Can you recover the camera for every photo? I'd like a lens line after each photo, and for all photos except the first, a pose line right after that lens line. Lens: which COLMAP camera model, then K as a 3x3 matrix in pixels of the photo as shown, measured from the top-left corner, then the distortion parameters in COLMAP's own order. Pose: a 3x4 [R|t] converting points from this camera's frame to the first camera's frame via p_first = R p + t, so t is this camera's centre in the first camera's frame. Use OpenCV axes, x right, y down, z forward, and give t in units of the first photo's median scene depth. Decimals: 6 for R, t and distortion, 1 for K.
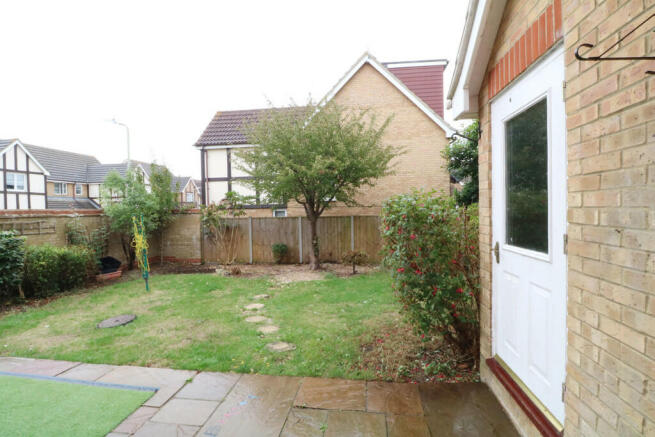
lens RADIAL K [[305.0, 0, 328.7], [0, 305.0, 215.1], [0, 0, 1]] dist [-0.004696, -0.010841]
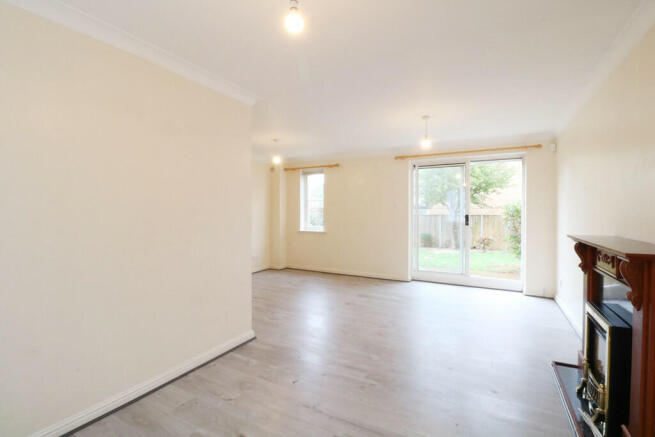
lens RADIAL K [[305.0, 0, 328.9], [0, 305.0, 216.9], [0, 0, 1]] dist [-0.004696, -0.010841]
pose [[0.932343, 0.020395, -0.361000, -0.097027], [-0.020386, 0.999785, 0.003834, 0.029510], [0.361000, 0.003785, 0.932558, -0.719372]]
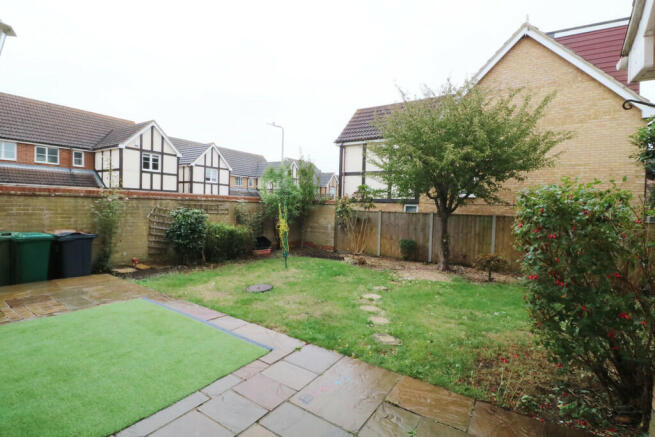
lens RADIAL K [[305.0, 0, 326.0], [0, 305.0, 212.1], [0, 0, 1]] dist [-0.004696, -0.010841]
pose [[0.898975, 0.056324, -0.434363, 0.030602], [-0.055596, 0.998350, 0.014393, 0.010388], [0.434457, 0.011209, 0.900623, 0.015809]]
